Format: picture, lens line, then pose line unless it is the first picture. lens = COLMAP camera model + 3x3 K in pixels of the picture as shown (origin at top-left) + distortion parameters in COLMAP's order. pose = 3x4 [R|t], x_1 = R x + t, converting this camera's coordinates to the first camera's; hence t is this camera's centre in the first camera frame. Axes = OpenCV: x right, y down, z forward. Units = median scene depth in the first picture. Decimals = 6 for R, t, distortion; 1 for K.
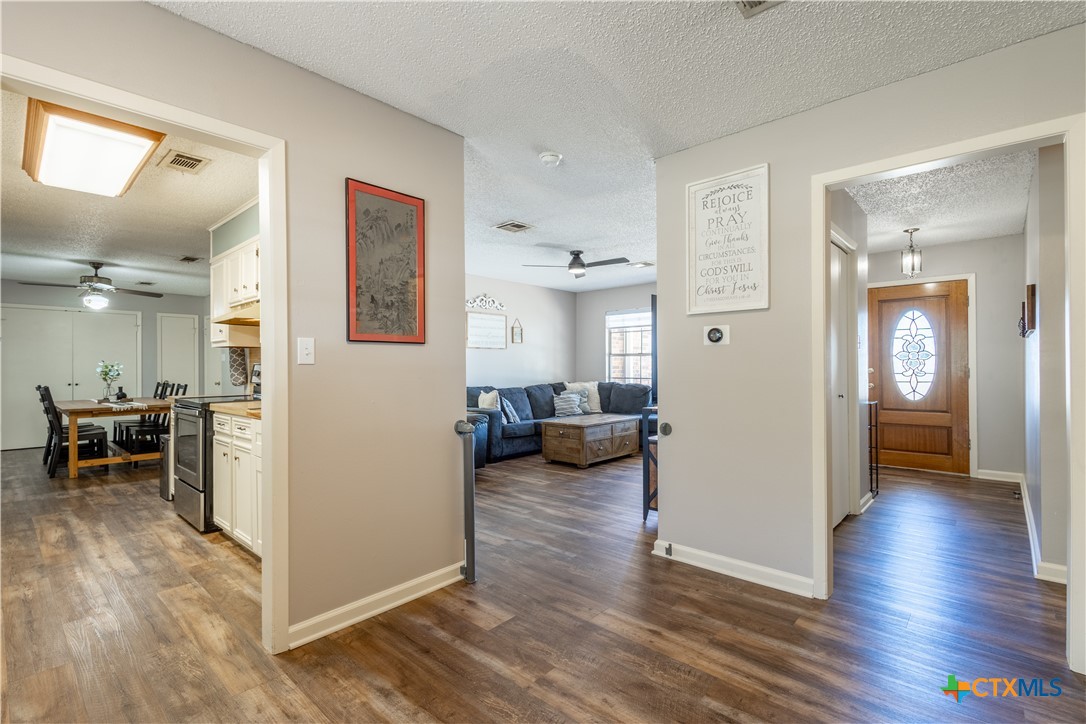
lens RADIAL K [[500.3, 0, 543.2], [0, 500.3, 362.3], [0, 0, 1]] dist [0.010316, -0.001807]
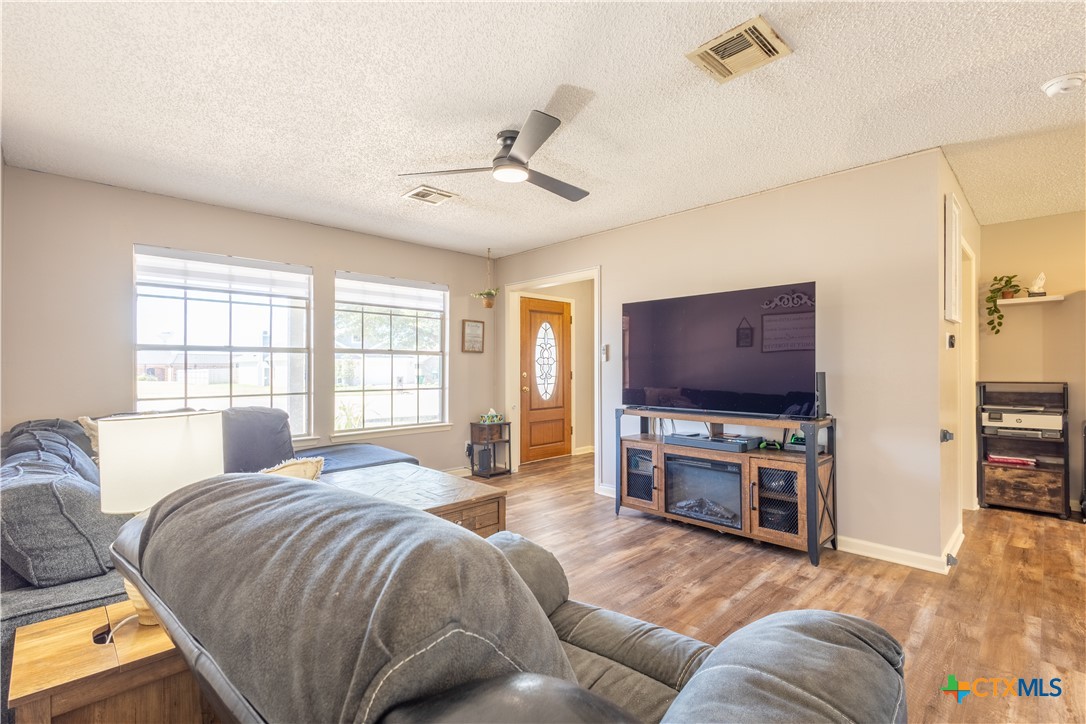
lens RADIAL K [[500.3, 0, 545.0], [0, 500.3, 363.6], [0, 0, 1]] dist [0.010316, -0.001807]
pose [[0.050392, 0.012174, 0.998655, -0.369705], [-0.003003, 0.999923, -0.012038, 0.005044], [-0.998725, -0.002392, 0.050425, 0.840811]]
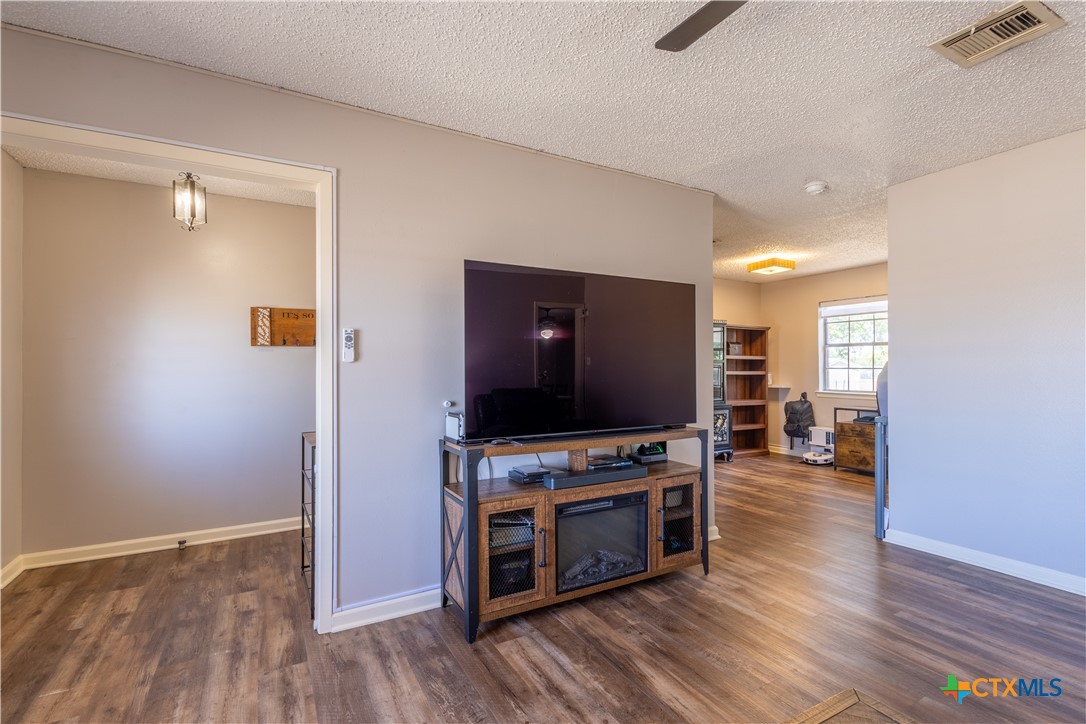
lens RADIAL K [[500.3, 0, 541.5], [0, 500.3, 363.0], [0, 0, 1]] dist [0.010316, -0.001807]
pose [[-0.949410, 0.012065, 0.313808, 0.122305], [0.007629, 0.999853, -0.015361, 0.000225], [-0.313948, -0.012190, -0.949362, 1.102204]]
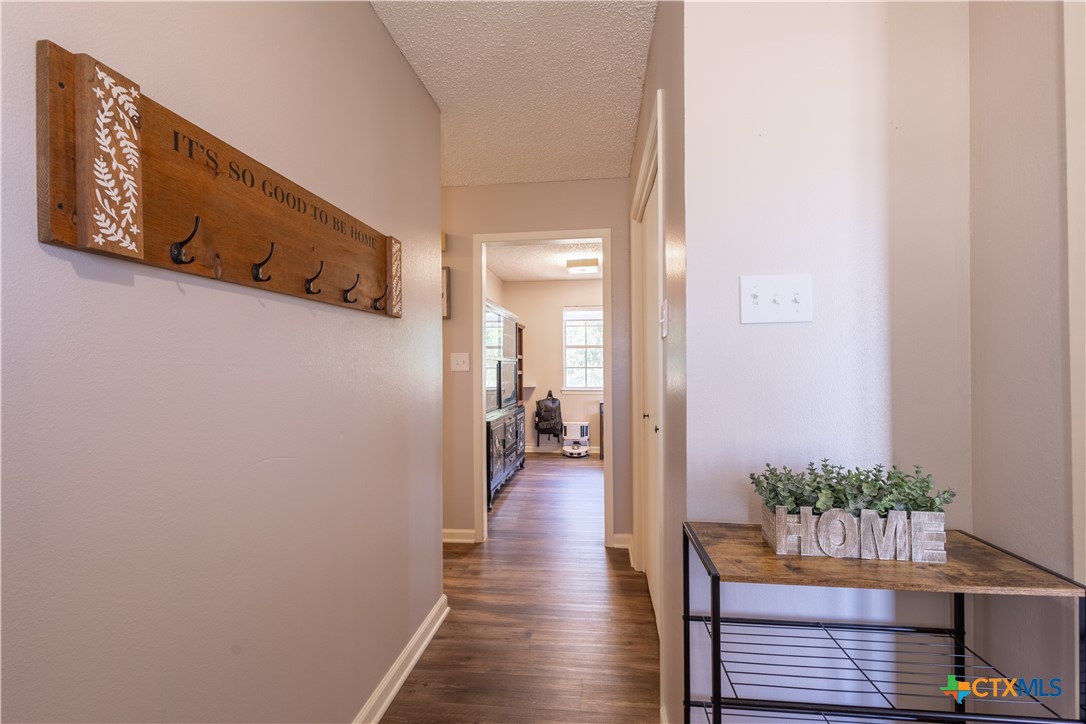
lens RADIAL K [[500.3, 0, 542.3], [0, 500.3, 364.2], [0, 0, 1]] dist [0.010316, -0.001807]
pose [[-0.810490, 0.004983, -0.585732, 0.397794], [0.010199, 0.999932, -0.005606, -0.001421], [0.585664, -0.010517, -0.810486, 0.933967]]
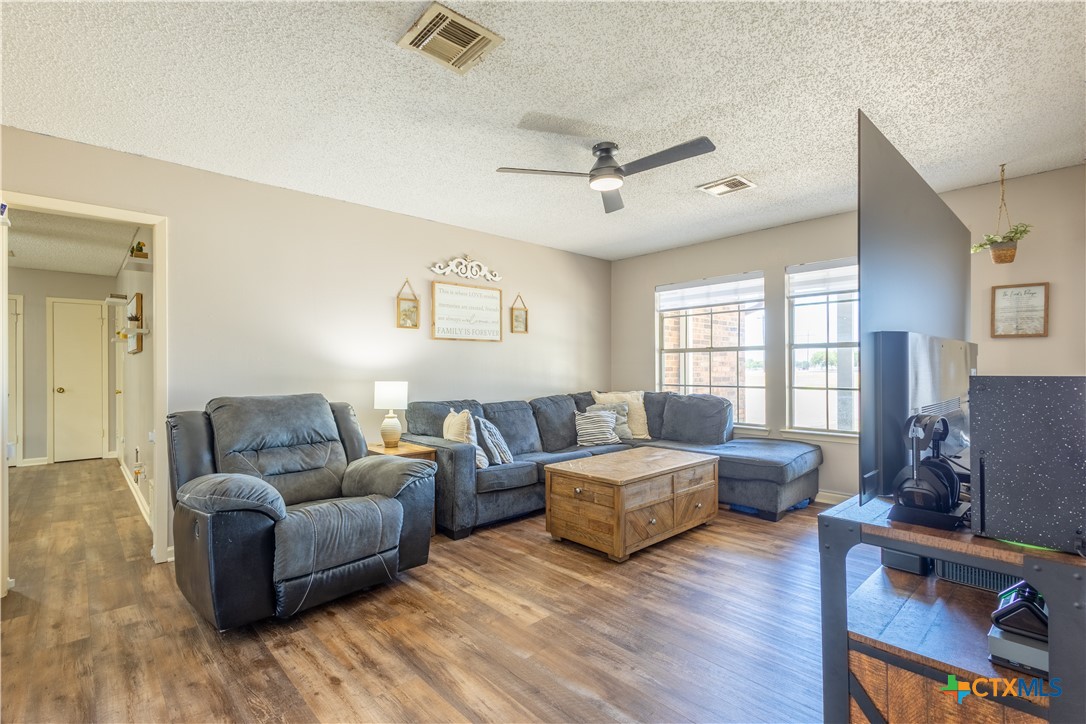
lens RADIAL K [[500.3, 0, 544.2], [0, 500.3, 363.1], [0, 0, 1]] dist [0.010316, -0.001807]
pose [[0.996936, -0.002275, -0.078187, 0.039183], [0.002187, 0.999997, -0.001224, 0.003024], [0.078190, 0.001049, 0.996938, 0.426689]]
